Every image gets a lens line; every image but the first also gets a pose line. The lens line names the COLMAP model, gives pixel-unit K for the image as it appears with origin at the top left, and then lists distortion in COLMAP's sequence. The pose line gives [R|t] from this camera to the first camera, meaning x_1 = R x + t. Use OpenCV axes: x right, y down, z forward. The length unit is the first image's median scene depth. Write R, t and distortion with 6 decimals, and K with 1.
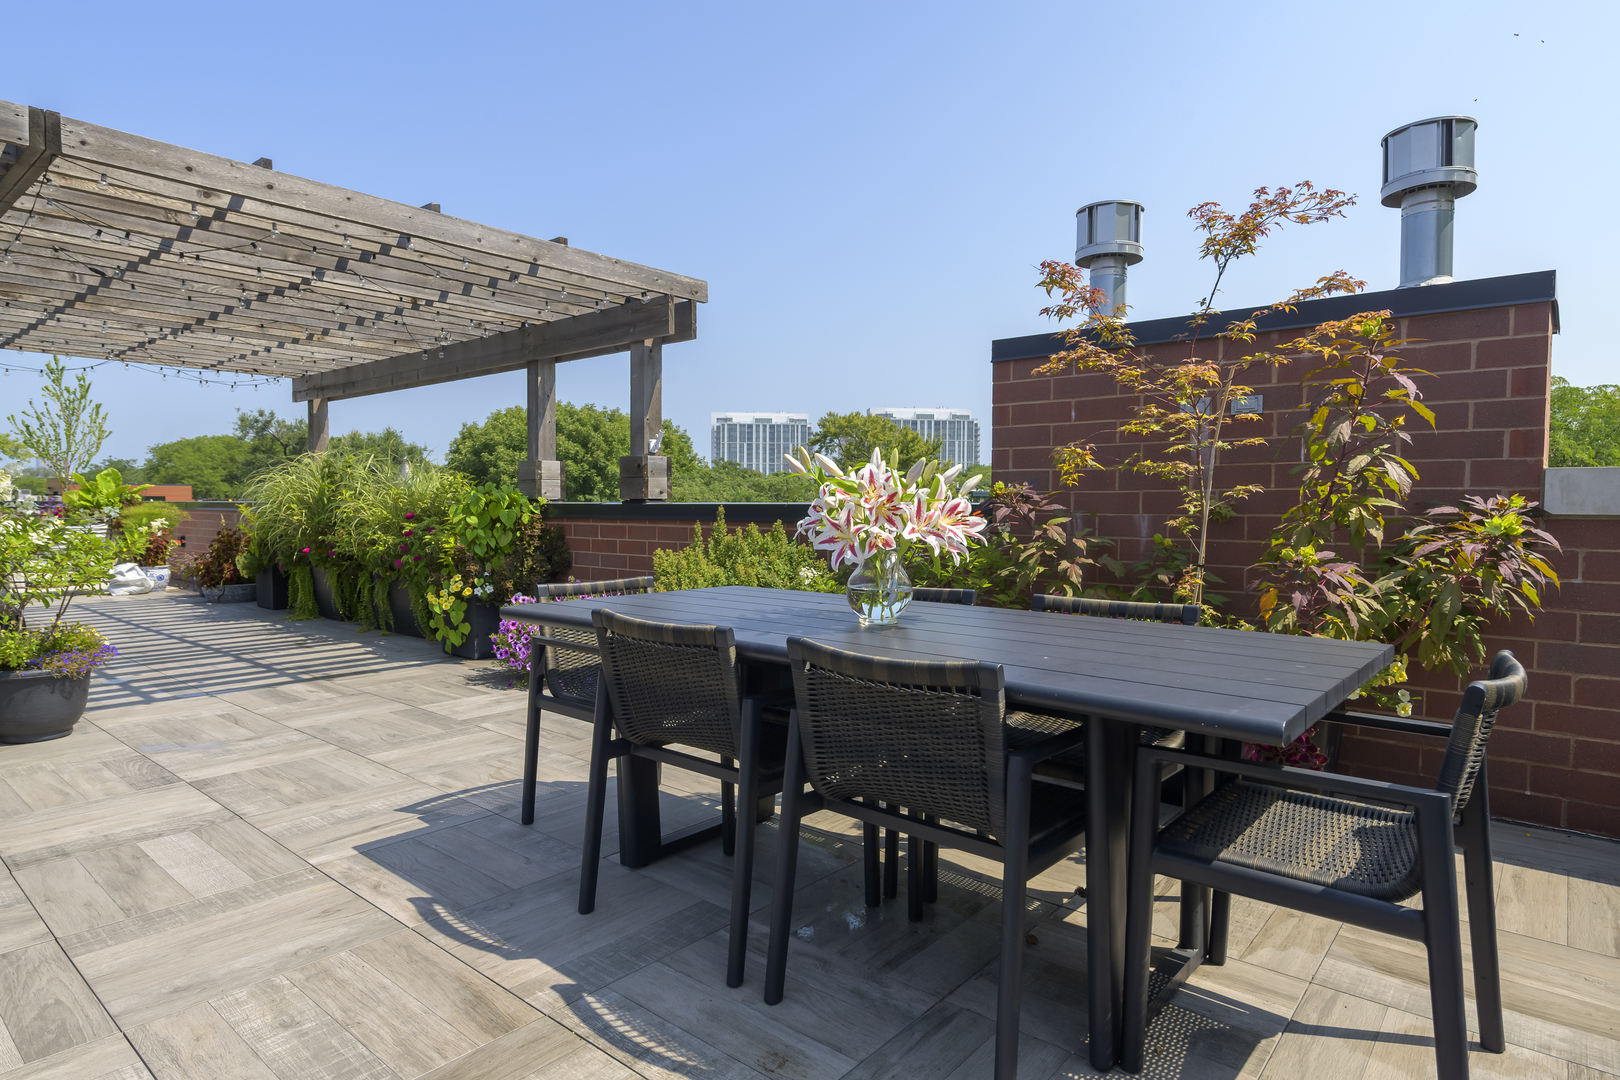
lens RADIAL K [[910.3, 0, 810.0], [0, 910.3, 540.0], [0, 0, 1]] dist [0.001465, 0.000373]
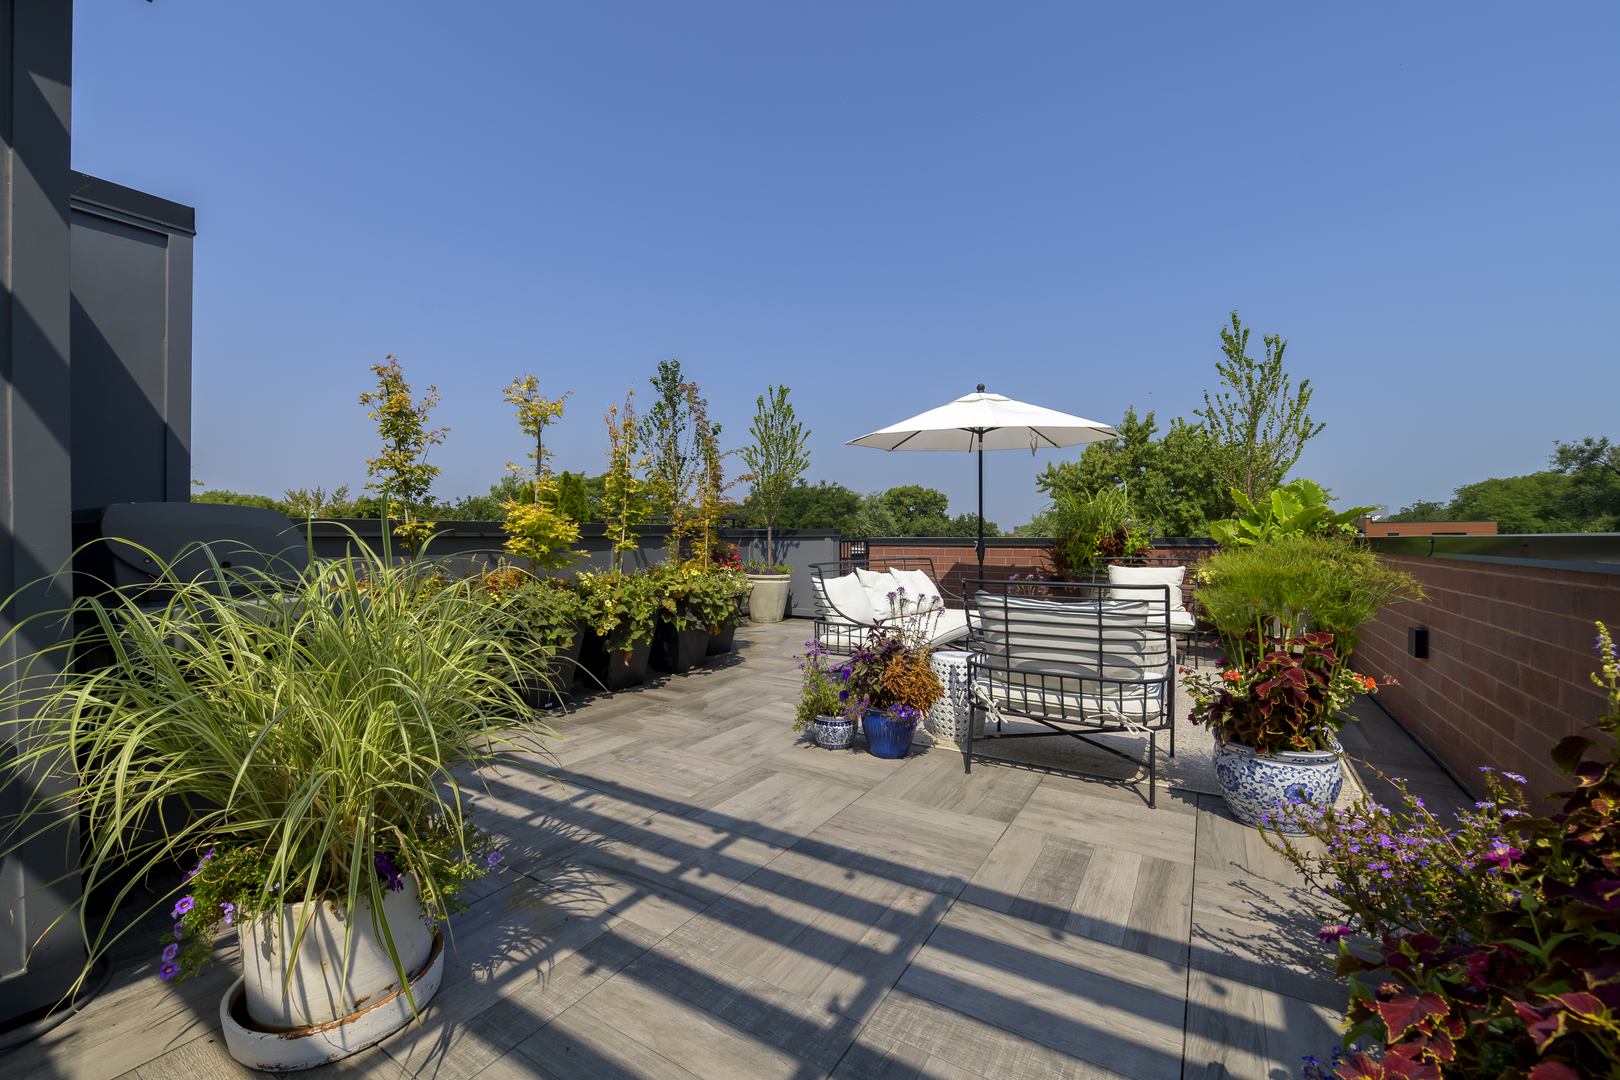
lens RADIAL K [[637.6, 0, 810.0], [0, 637.6, 540.0], [0, 0, 1]] dist [-0.015339, -0.000176]
pose [[0.139640, -0.000303, -0.990202, -0.084612], [-0.038458, 0.999244, -0.005730, -0.005393], [0.989455, 0.038881, 0.139523, 0.128735]]
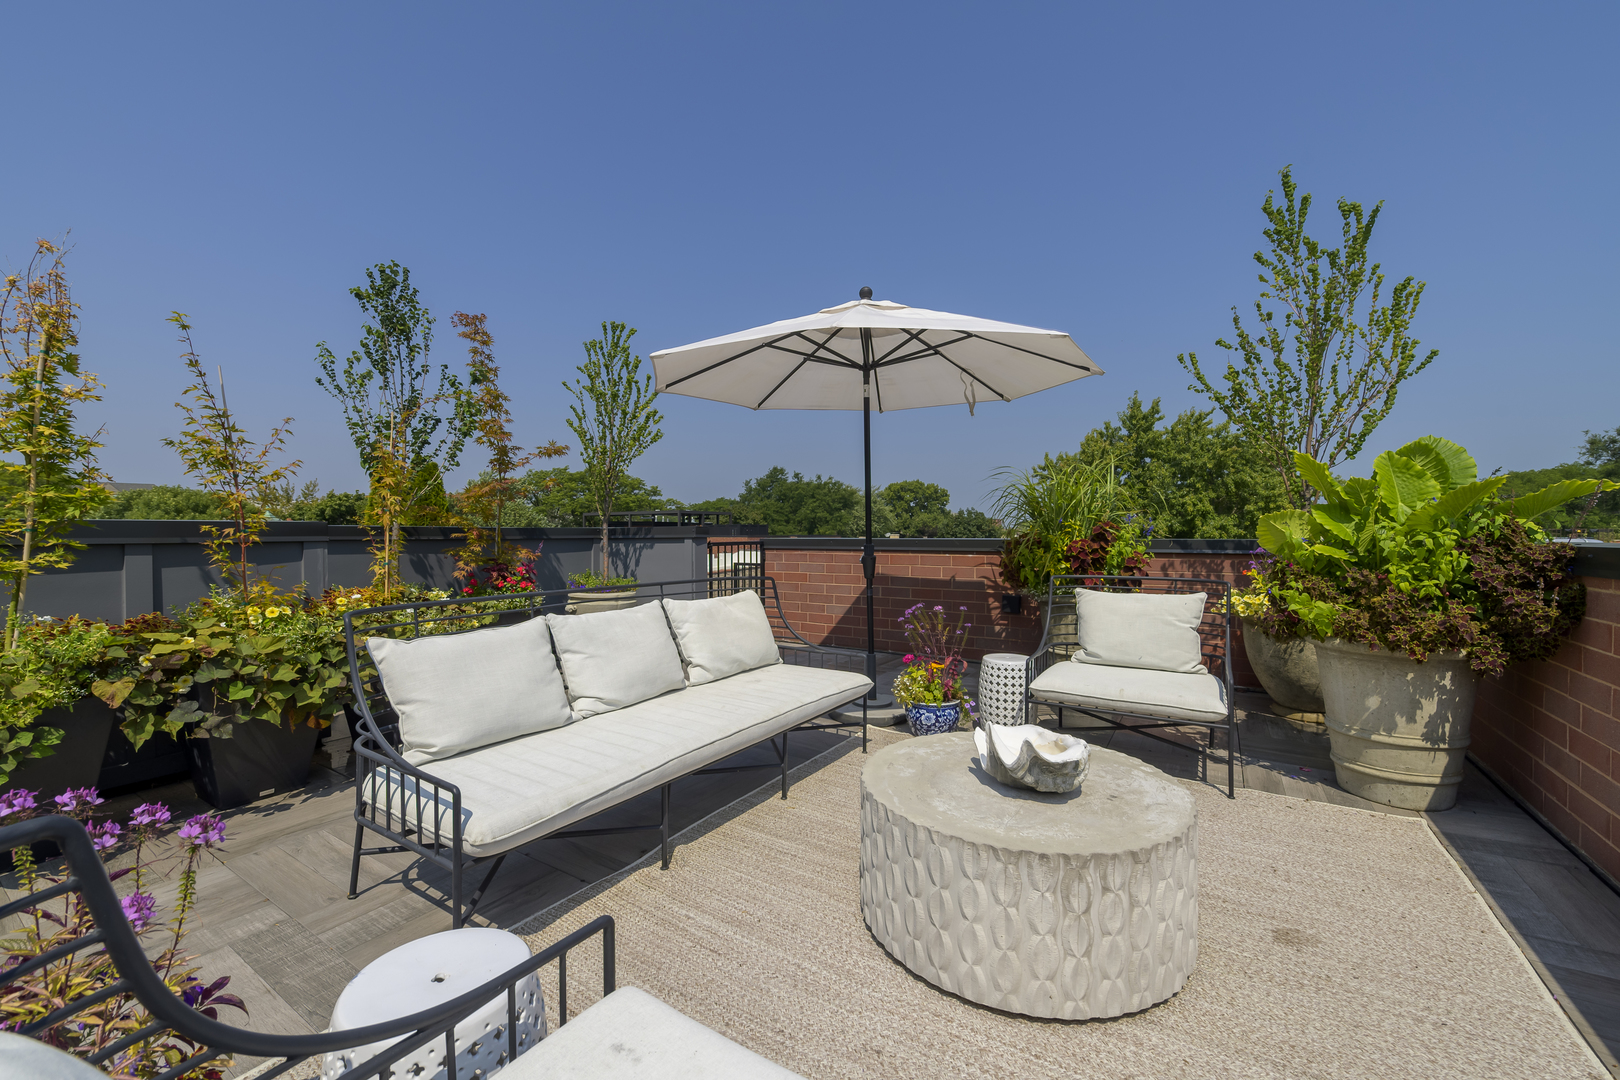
lens RADIAL K [[650.0, 0, 806.4], [0, 650.0, 547.9], [0, 0, 1]] dist [-0.025118, 0.000200]
pose [[0.135945, 0.017769, -0.990557, -0.117061], [-0.037466, 0.999216, 0.012783, -0.007210], [0.990008, 0.035375, 0.136504, 0.153328]]
